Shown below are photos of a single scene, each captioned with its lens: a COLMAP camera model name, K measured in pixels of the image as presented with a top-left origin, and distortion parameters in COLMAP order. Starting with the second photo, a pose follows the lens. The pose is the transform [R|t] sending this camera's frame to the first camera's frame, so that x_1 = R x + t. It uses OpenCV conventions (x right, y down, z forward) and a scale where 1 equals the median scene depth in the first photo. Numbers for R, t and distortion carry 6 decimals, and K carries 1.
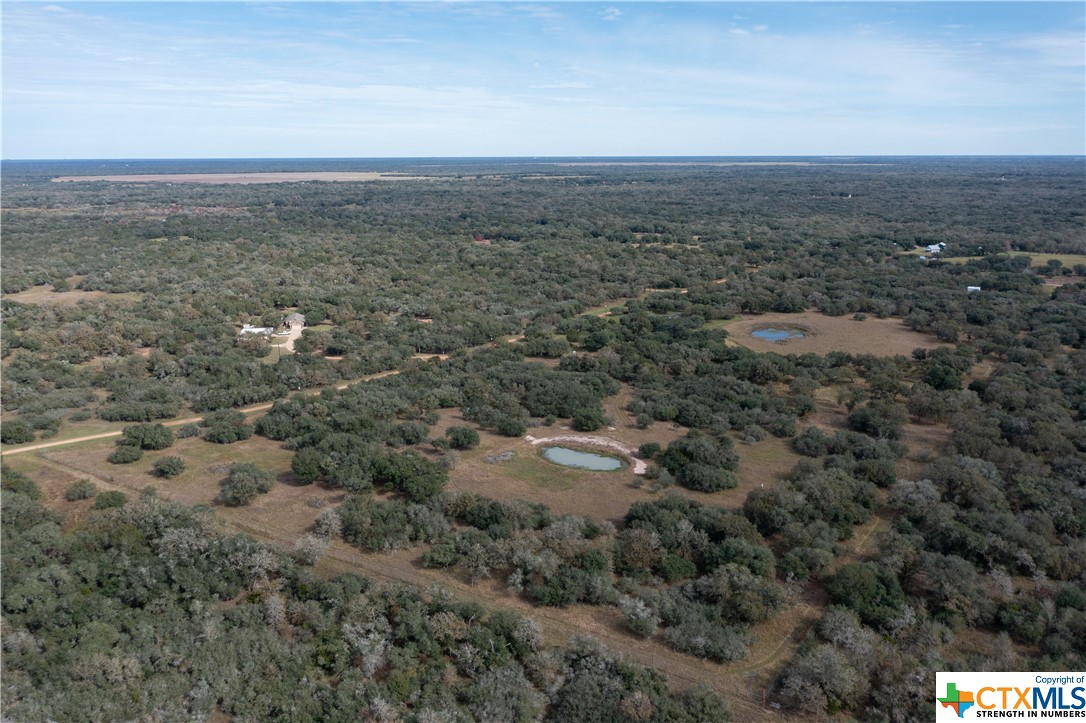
lens RADIAL K [[863.9, 0, 537.1], [0, 863.9, 354.0], [0, 0, 1]] dist [-0.006805, 0.001409]
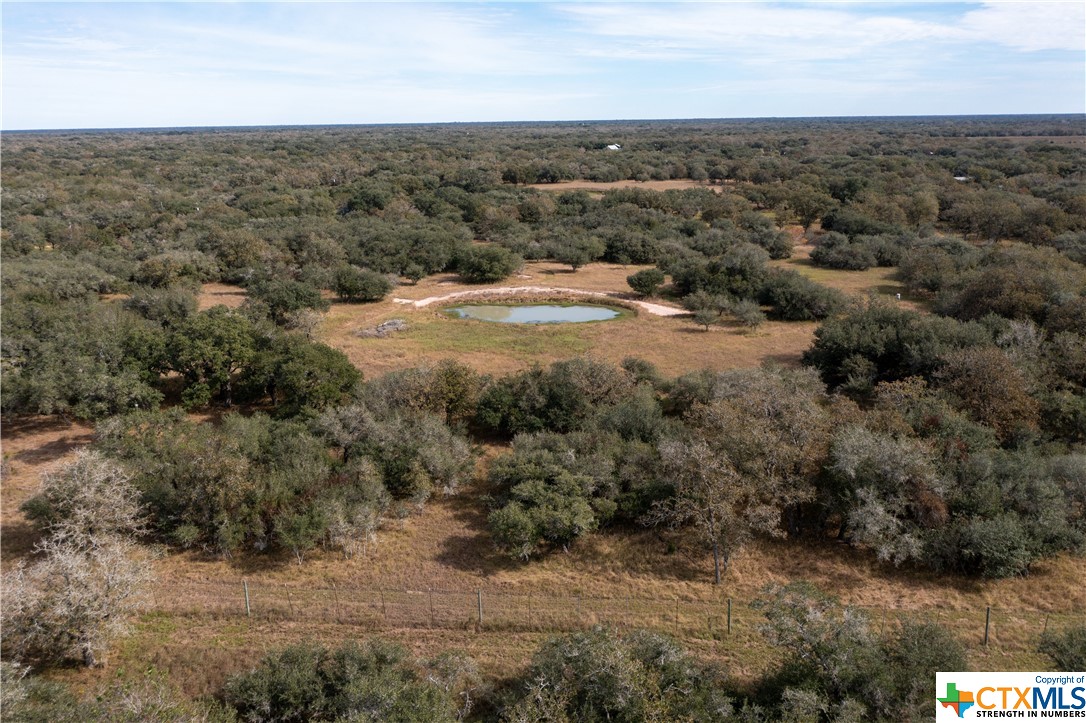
lens RADIAL K [[863.9, 0, 545.7], [0, 863.9, 361.3], [0, 0, 1]] dist [-0.006805, 0.001409]
pose [[0.888225, -0.133205, 0.439674, -0.249998], [0.115743, 0.991055, 0.066431, 0.164241], [-0.444590, -0.008117, 0.895697, 0.750556]]
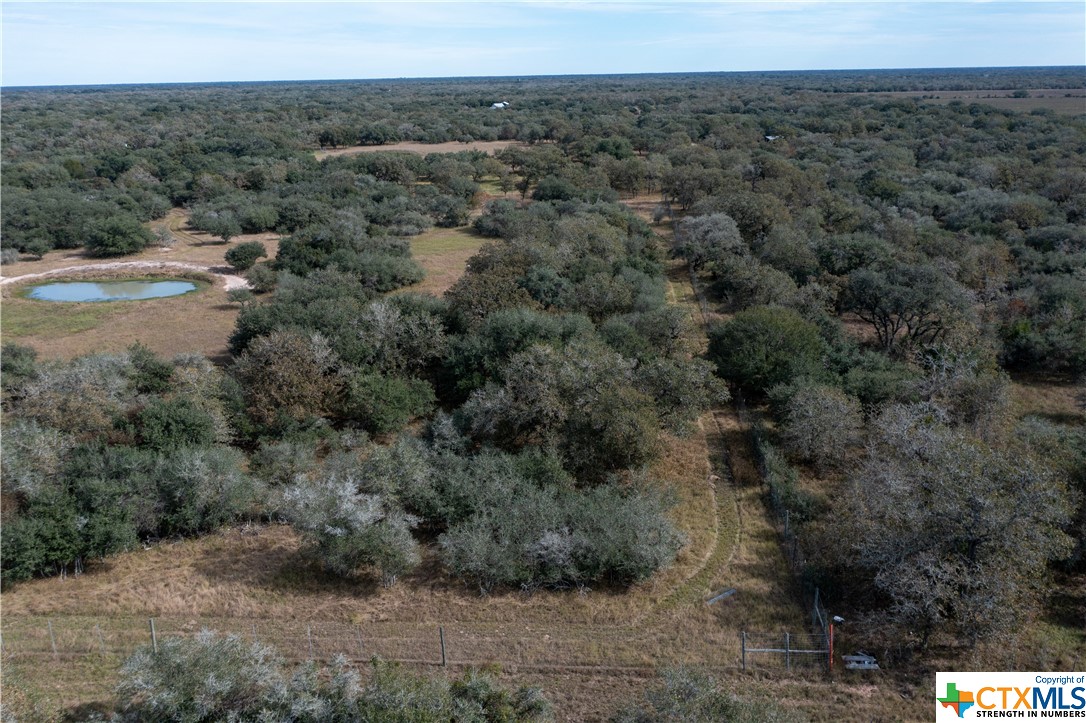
lens RADIAL K [[863.9, 0, 540.6], [0, 863.9, 363.9], [0, 0, 1]] dist [-0.006805, 0.001409]
pose [[0.865679, -0.171372, 0.470351, 0.033497], [0.128606, 0.984177, 0.121885, 0.190456], [-0.483797, -0.045023, 0.874021, 0.609931]]
